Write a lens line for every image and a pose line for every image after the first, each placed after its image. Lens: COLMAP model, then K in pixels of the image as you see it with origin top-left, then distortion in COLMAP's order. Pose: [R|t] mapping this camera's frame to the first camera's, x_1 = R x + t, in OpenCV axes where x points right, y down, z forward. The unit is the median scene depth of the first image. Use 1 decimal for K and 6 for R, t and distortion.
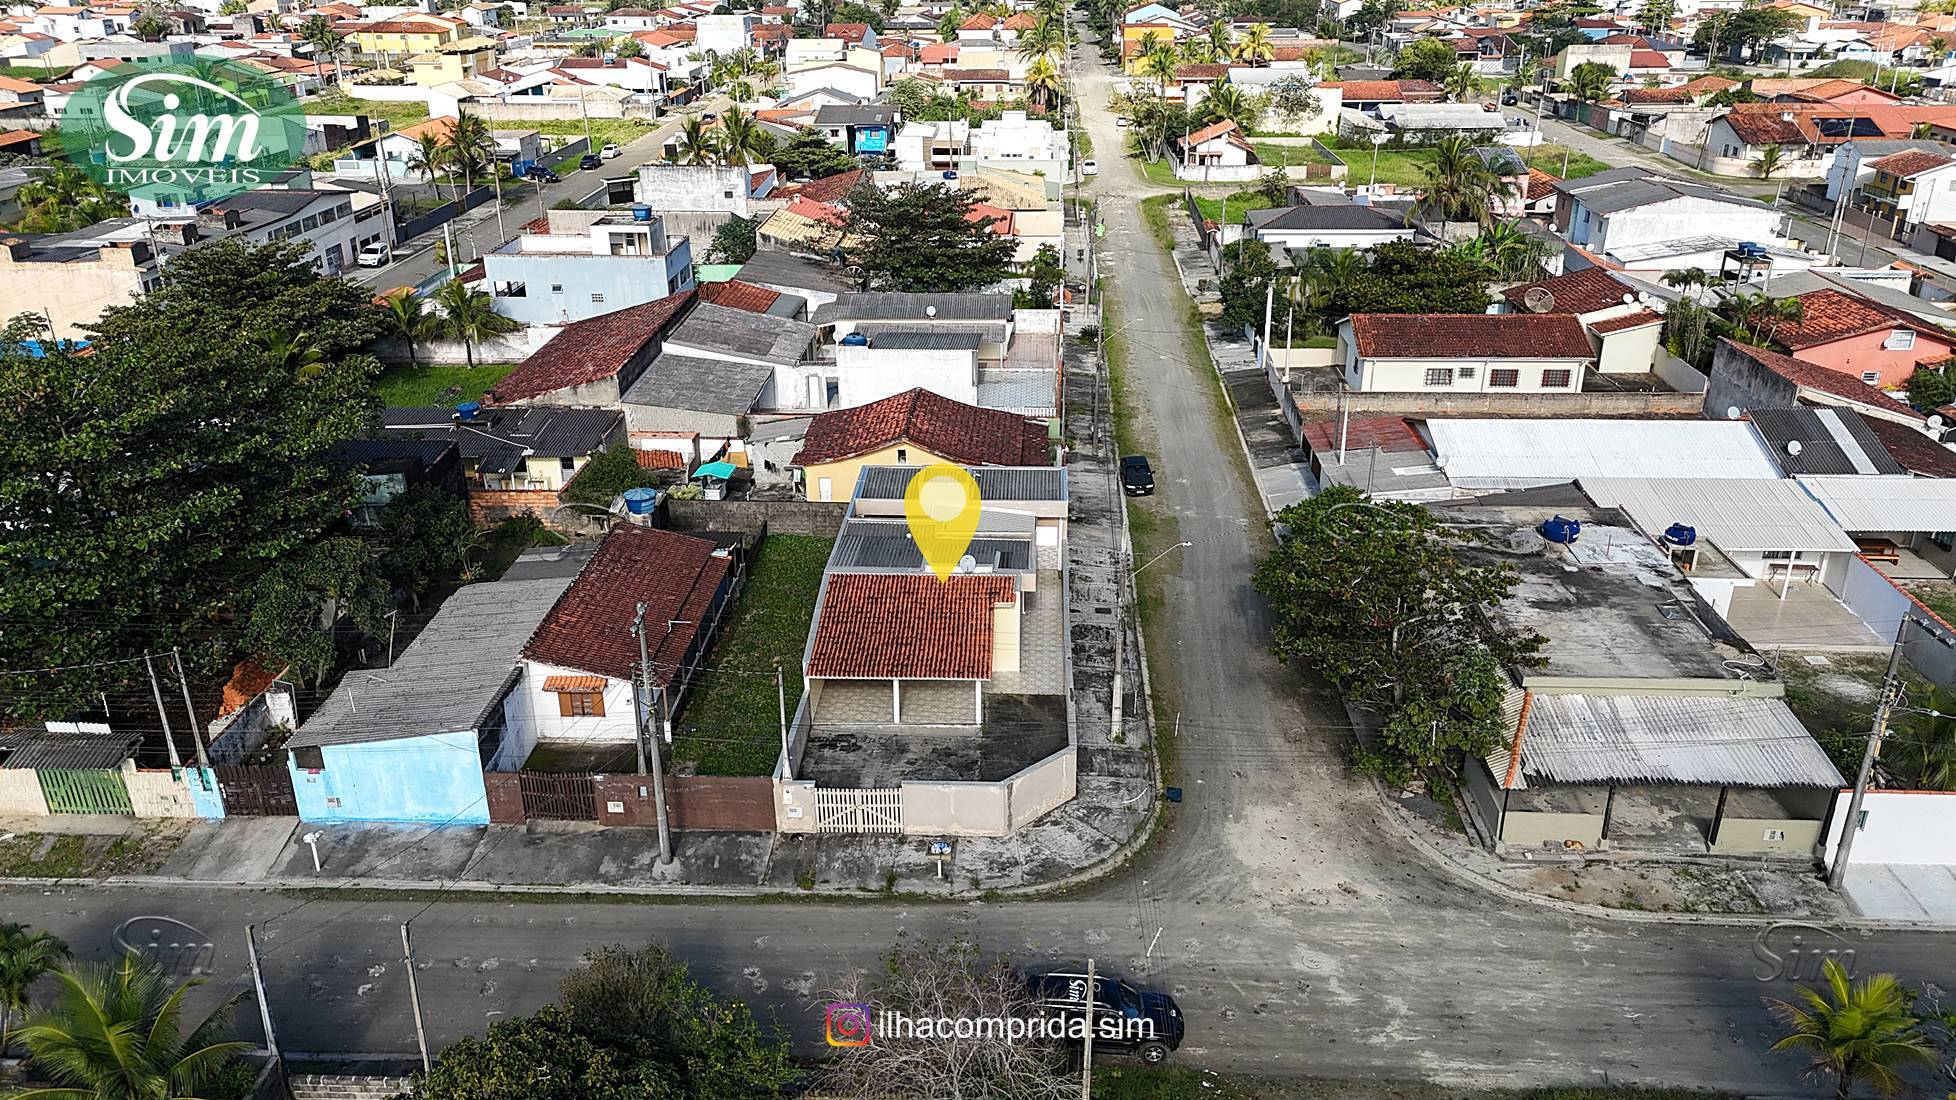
lens RADIAL K [[1435.7, 0, 986.1], [0, 1435.7, 541.8], [0, 0, 1]] dist [0.046435, -0.032359]
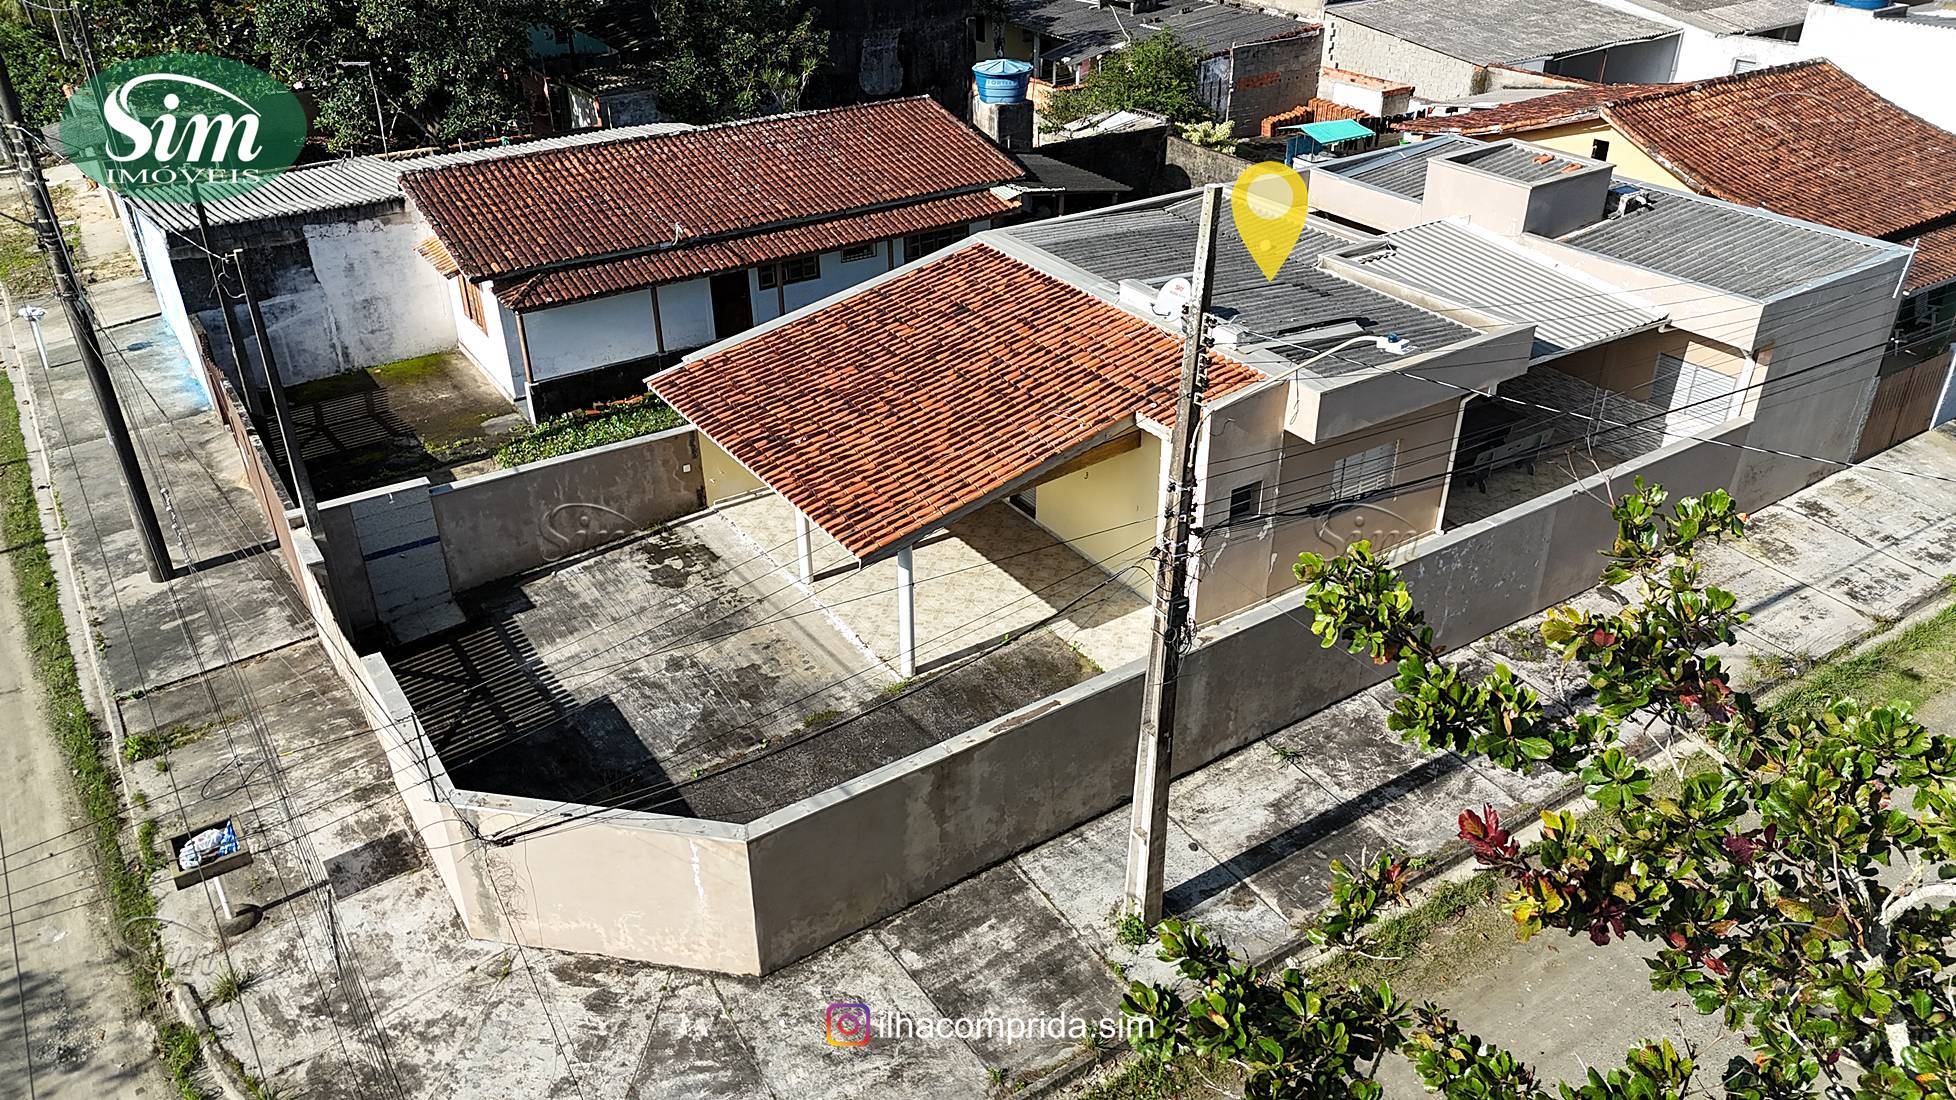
lens RADIAL K [[1435.7, 0, 970.8], [0, 1435.7, 557.0], [0, 0, 1]] dist [0.046435, -0.032359]
pose [[0.581583, 0.405380, -0.705286, 0.288620], [-0.314934, 0.911583, 0.264258, -0.006437], [0.750052, 0.068431, 0.657829, 0.856638]]
